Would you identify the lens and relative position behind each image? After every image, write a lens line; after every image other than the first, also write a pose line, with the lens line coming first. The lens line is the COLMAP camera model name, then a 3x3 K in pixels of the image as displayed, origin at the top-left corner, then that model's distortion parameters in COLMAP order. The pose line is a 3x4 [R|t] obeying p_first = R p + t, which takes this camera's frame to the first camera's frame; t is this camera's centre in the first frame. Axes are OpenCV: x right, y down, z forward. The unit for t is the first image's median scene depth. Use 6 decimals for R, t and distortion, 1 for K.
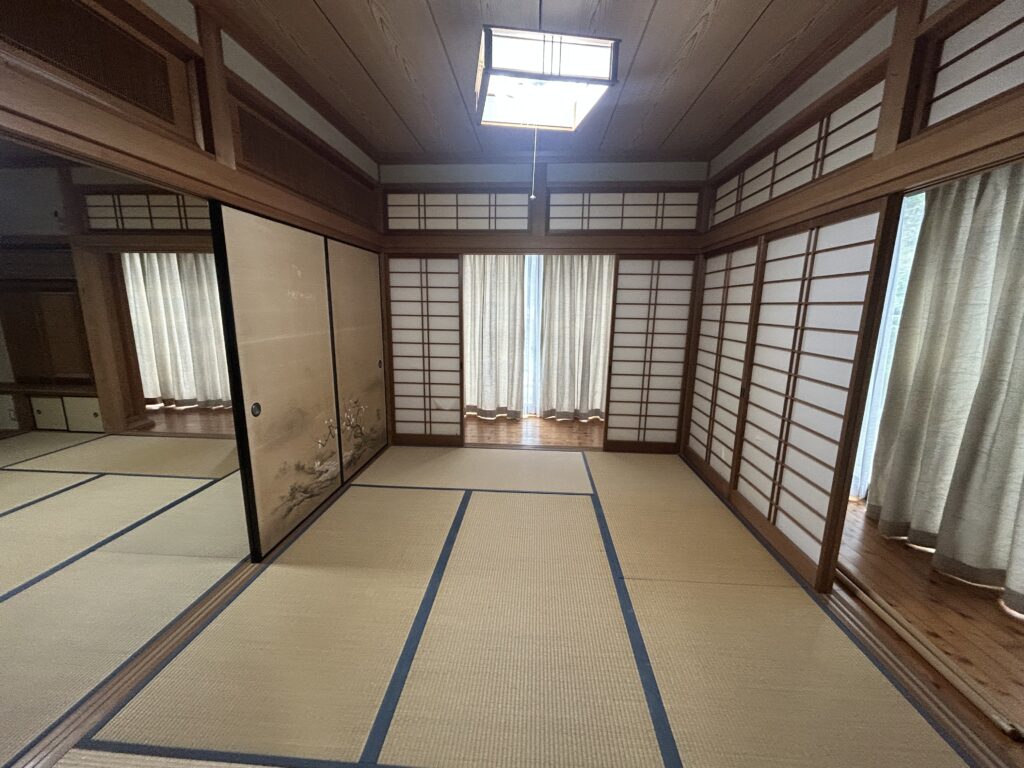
lens RADIAL K [[411.5, 0, 510.5], [0, 411.5, 384.5], [0, 0, 1]] dist [-0.001859, 0.000075]
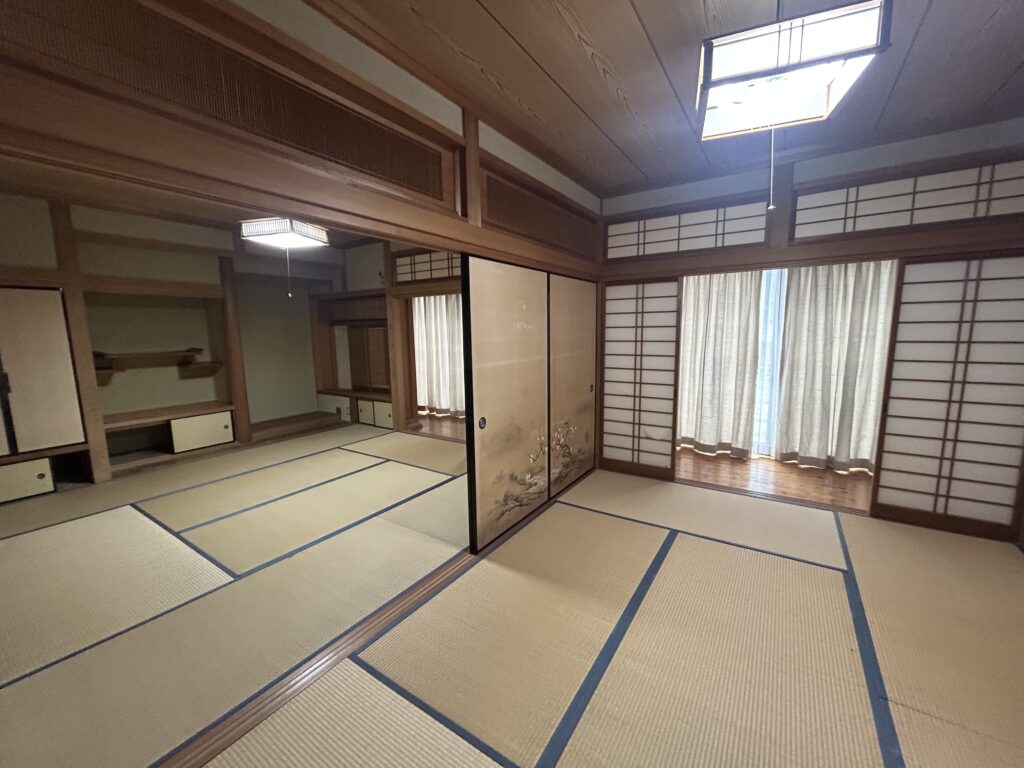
lens RADIAL K [[411.5, 0, 510.5], [0, 411.5, 384.5], [0, 0, 1]] dist [-0.001859, 0.000075]
pose [[0.866590, 0.040850, -0.497346, 0.018885], [-0.069404, 0.996824, -0.039057, -0.004319], [0.494171, 0.068364, 0.866672, 0.003297]]
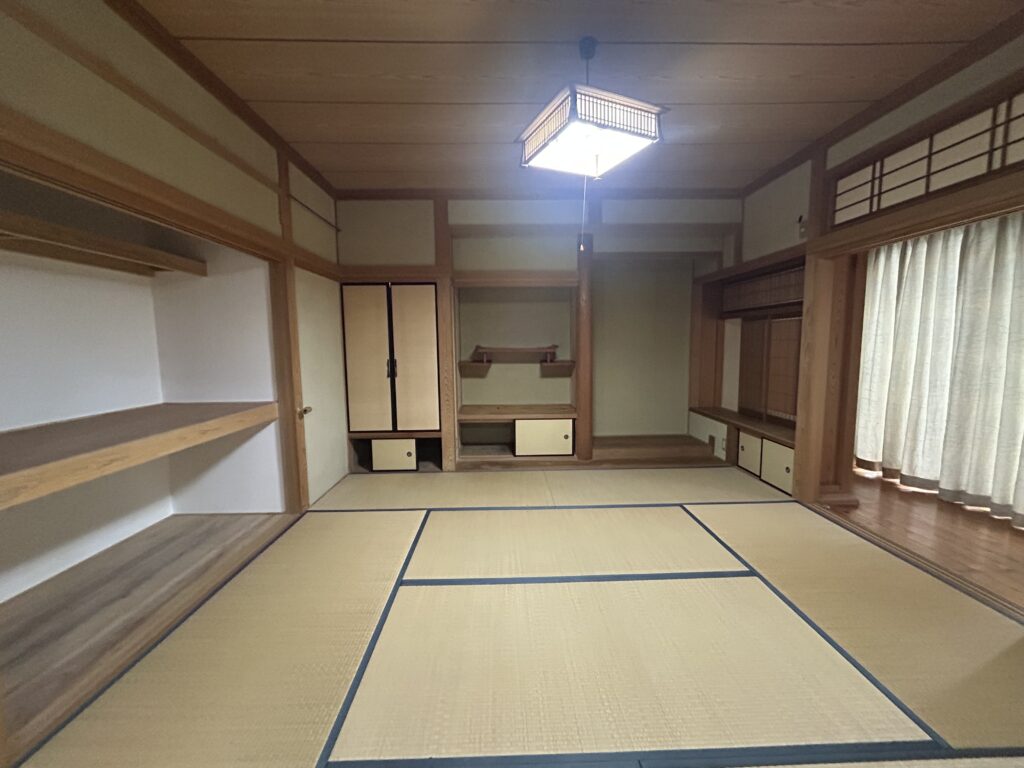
lens RADIAL K [[411.5, 0, 510.5], [0, 411.5, 384.5], [0, 0, 1]] dist [-0.001859, 0.000075]
pose [[0.091647, 0.087561, -0.991935, -0.305500], [-0.179408, 0.981278, 0.070044, -0.046240], [0.979497, 0.171541, 0.105640, 0.383217]]
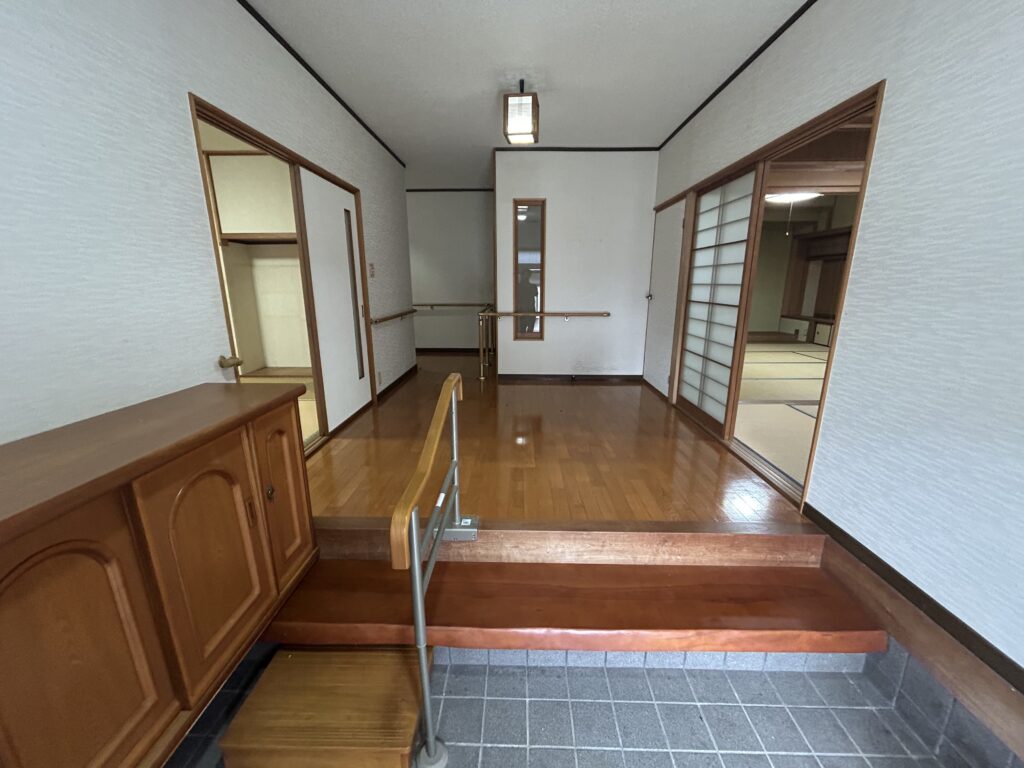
lens RADIAL K [[411.5, 0, 510.5], [0, 411.5, 384.5], [0, 0, 1]] dist [-0.001859, 0.000075]
pose [[0.041984, 0.228599, -0.972615, 0.537303], [-0.190426, 0.957459, 0.216817, 0.151734], [0.980803, 0.176108, 0.083729, -0.379029]]
